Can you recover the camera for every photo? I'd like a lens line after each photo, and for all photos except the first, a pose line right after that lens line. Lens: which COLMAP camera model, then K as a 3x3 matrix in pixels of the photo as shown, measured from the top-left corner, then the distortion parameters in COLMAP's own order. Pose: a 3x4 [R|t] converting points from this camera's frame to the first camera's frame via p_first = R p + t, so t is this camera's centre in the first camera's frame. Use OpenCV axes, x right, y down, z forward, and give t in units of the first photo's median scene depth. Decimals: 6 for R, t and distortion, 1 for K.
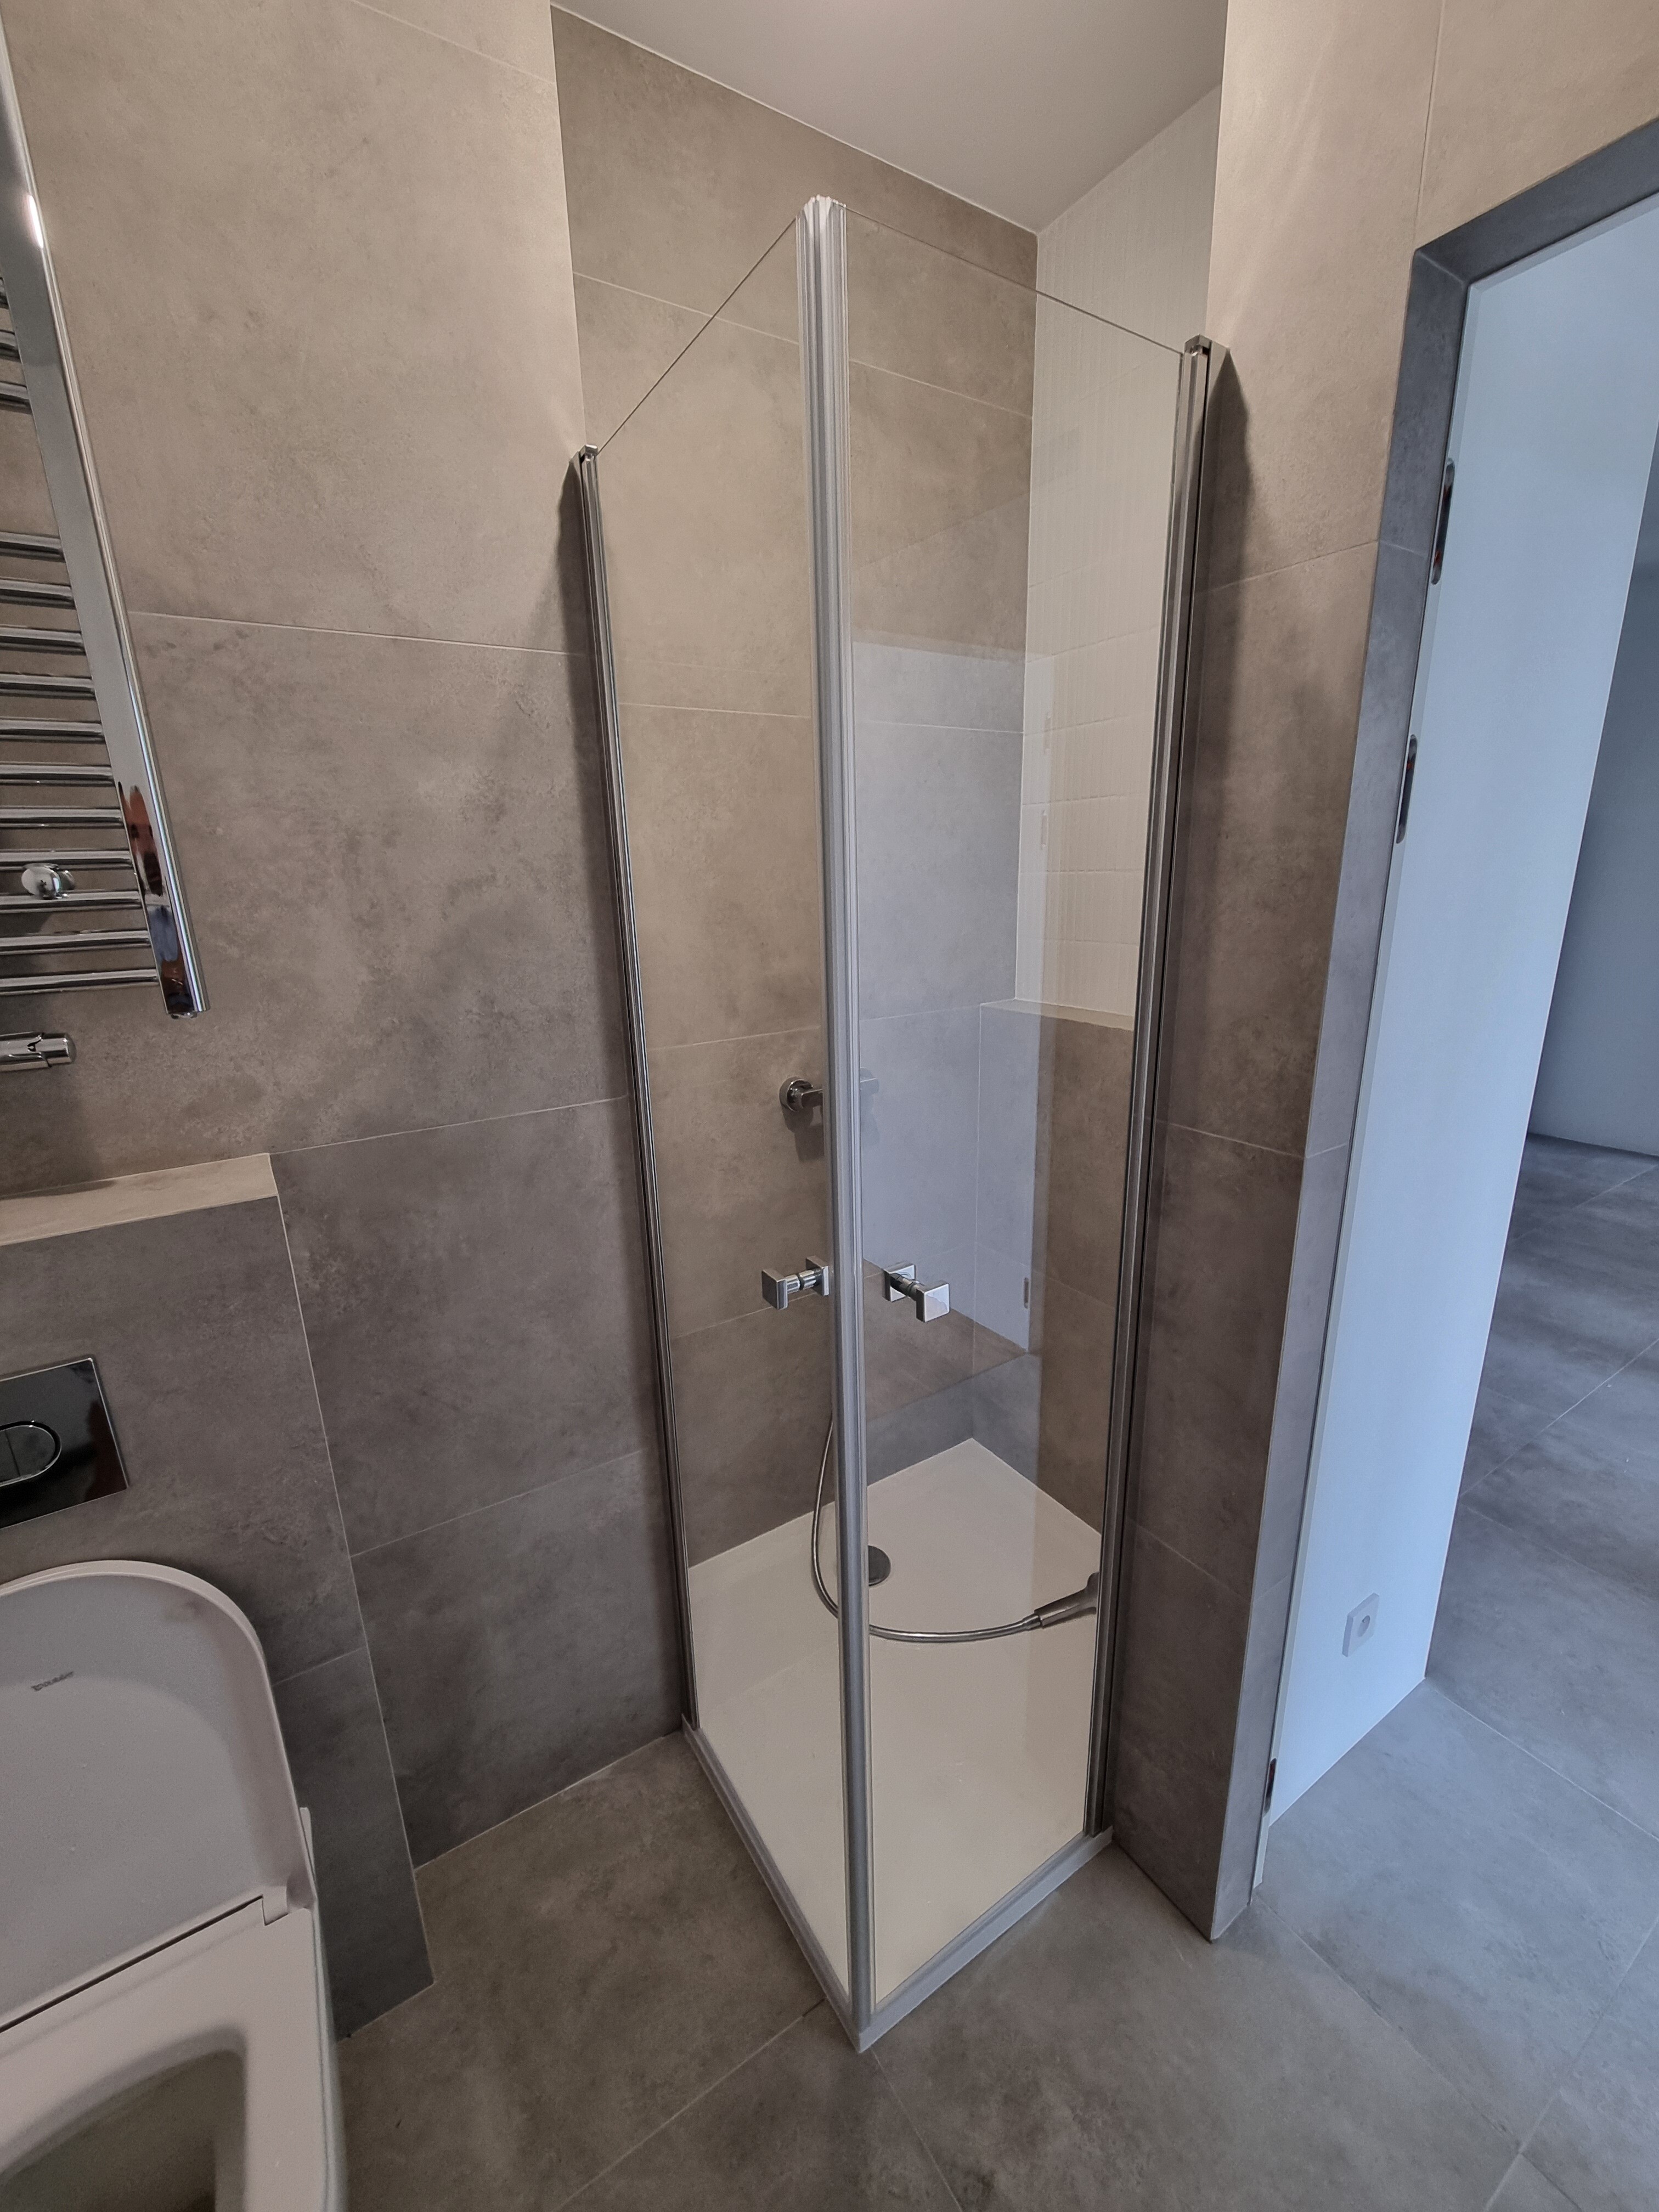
lens RADIAL K [[891.3, 0, 829.5], [0, 891.3, 1106.0], [0, 0, 1]] dist [-0.001744, 0.000572]
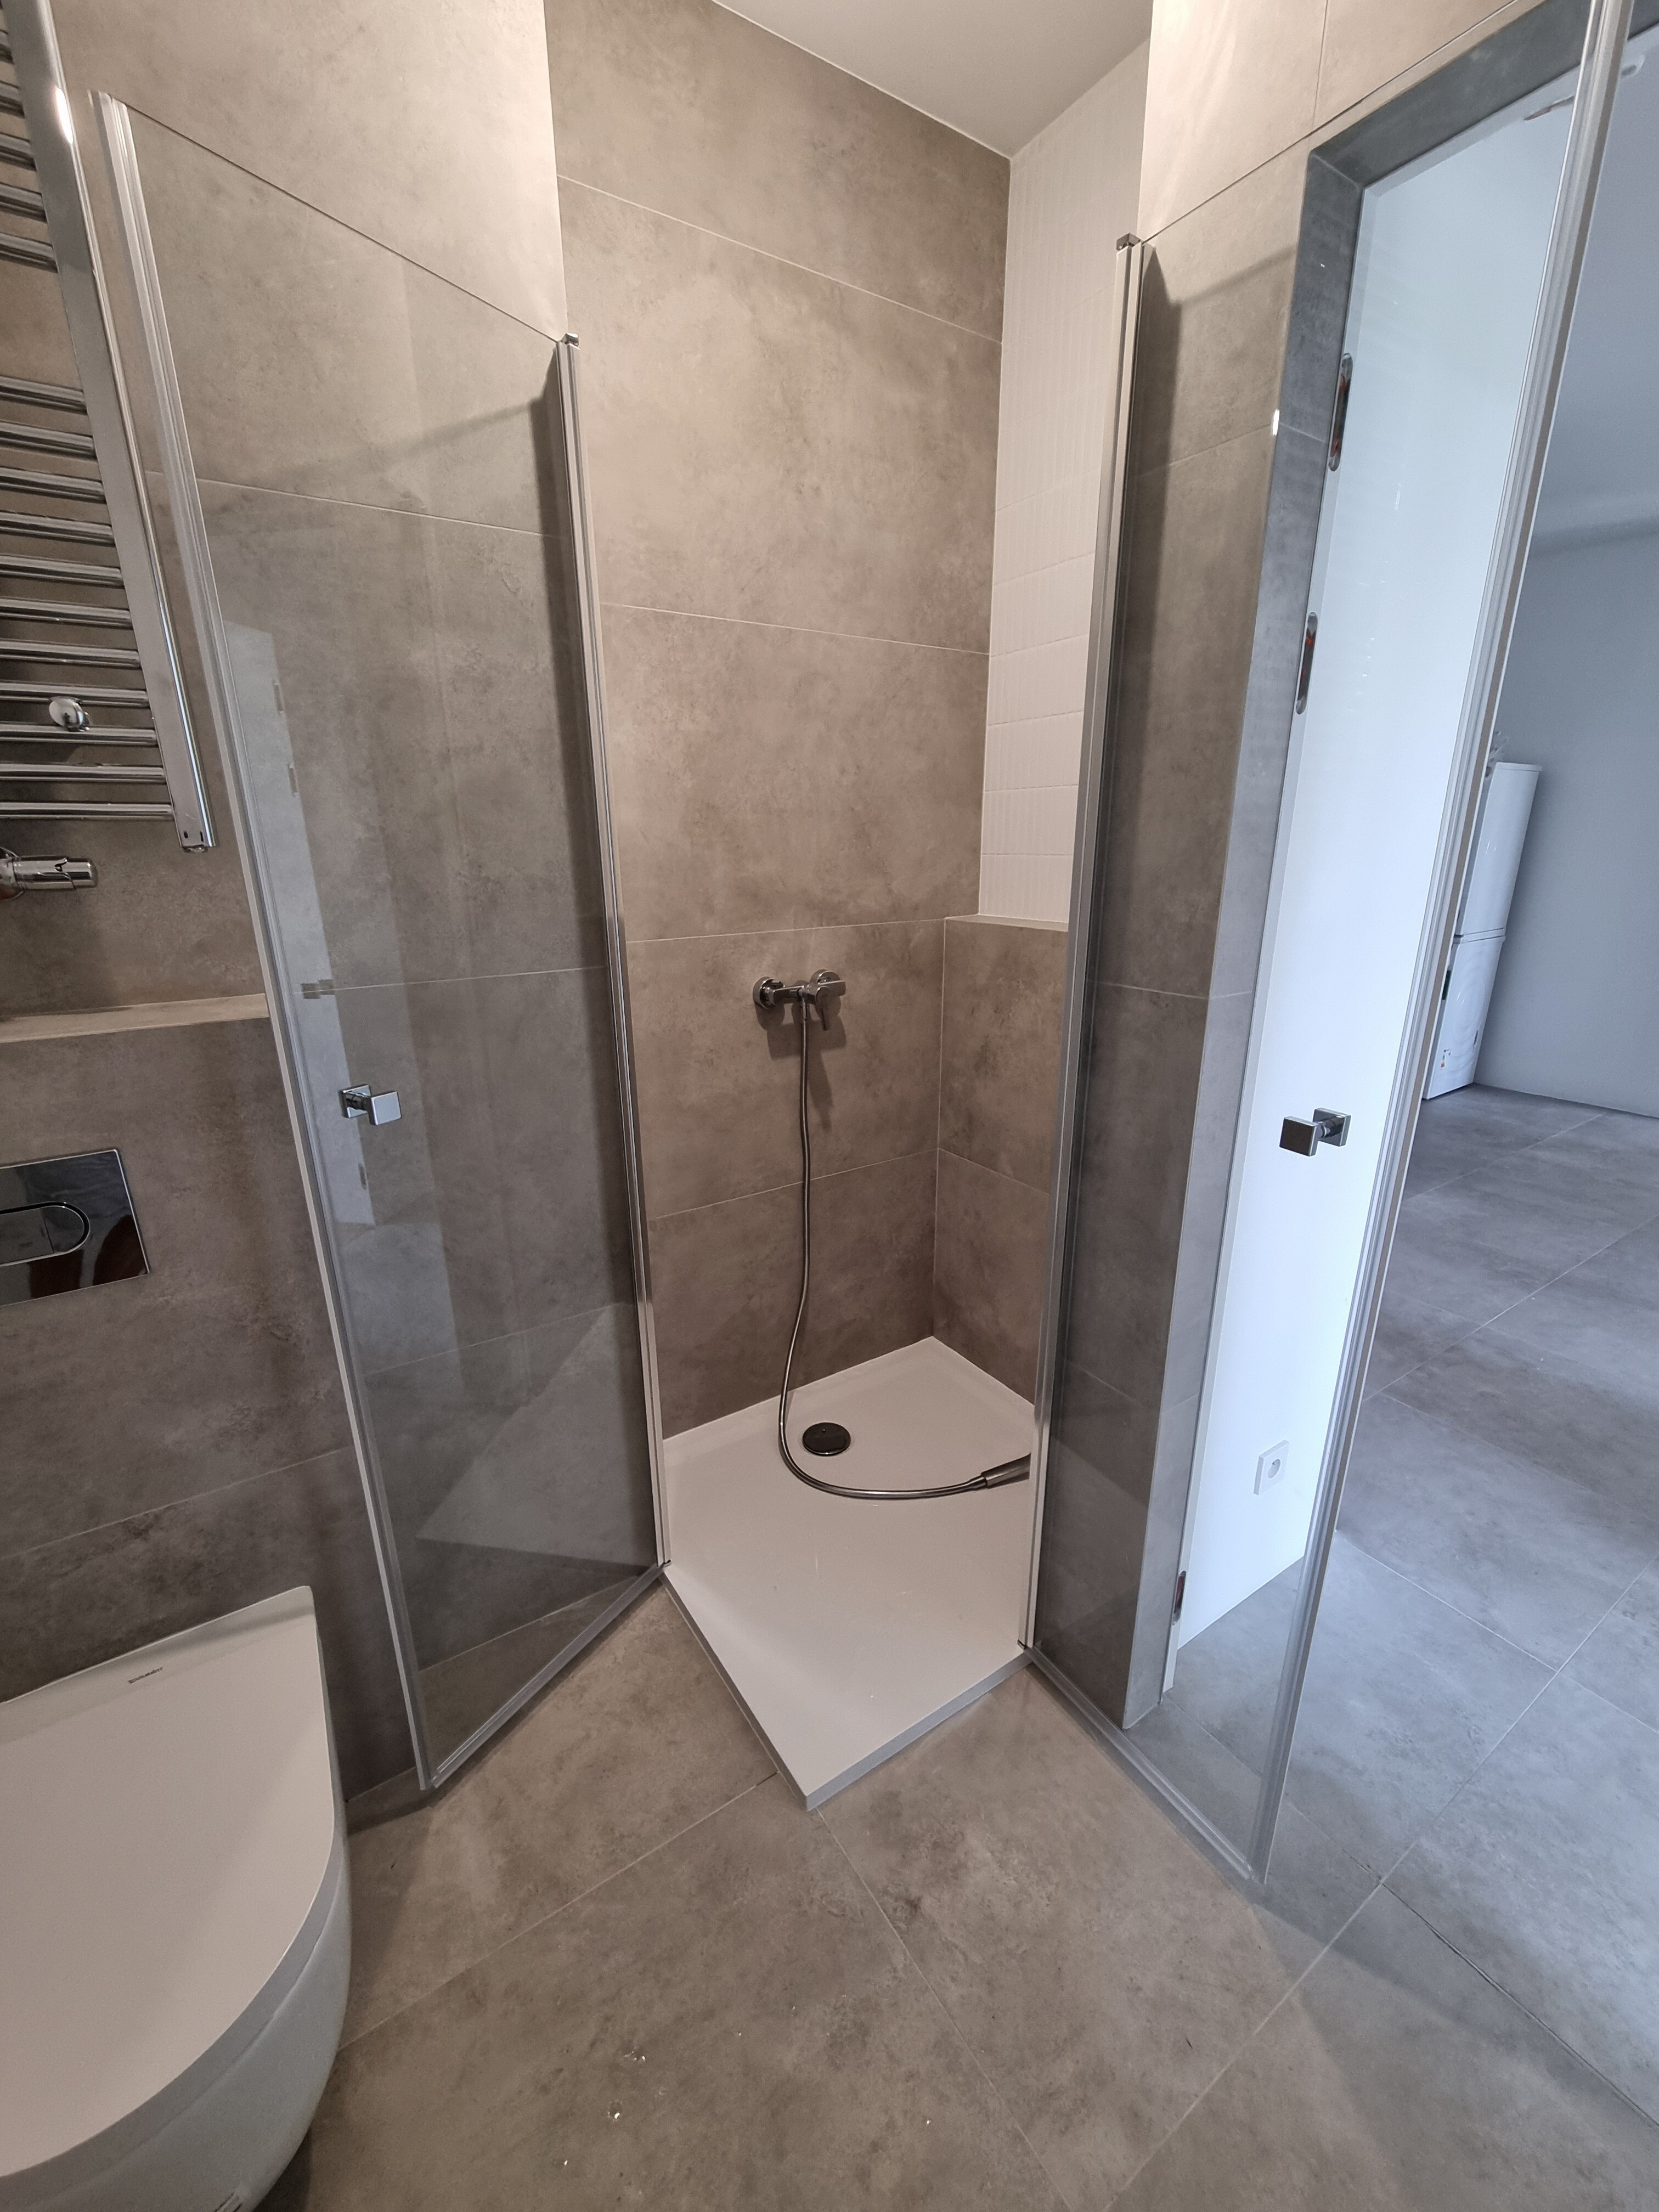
lens RADIAL K [[885.6, 0, 831.6], [0, 885.6, 1105.2], [0, 0, 1]] dist [0.002686, -0.000520]
pose [[0.999787, 0.013122, 0.015936, 0.035691], [-0.013569, 0.999508, 0.028265, 0.139799], [-0.015557, -0.028475, 0.999473, -0.091924]]
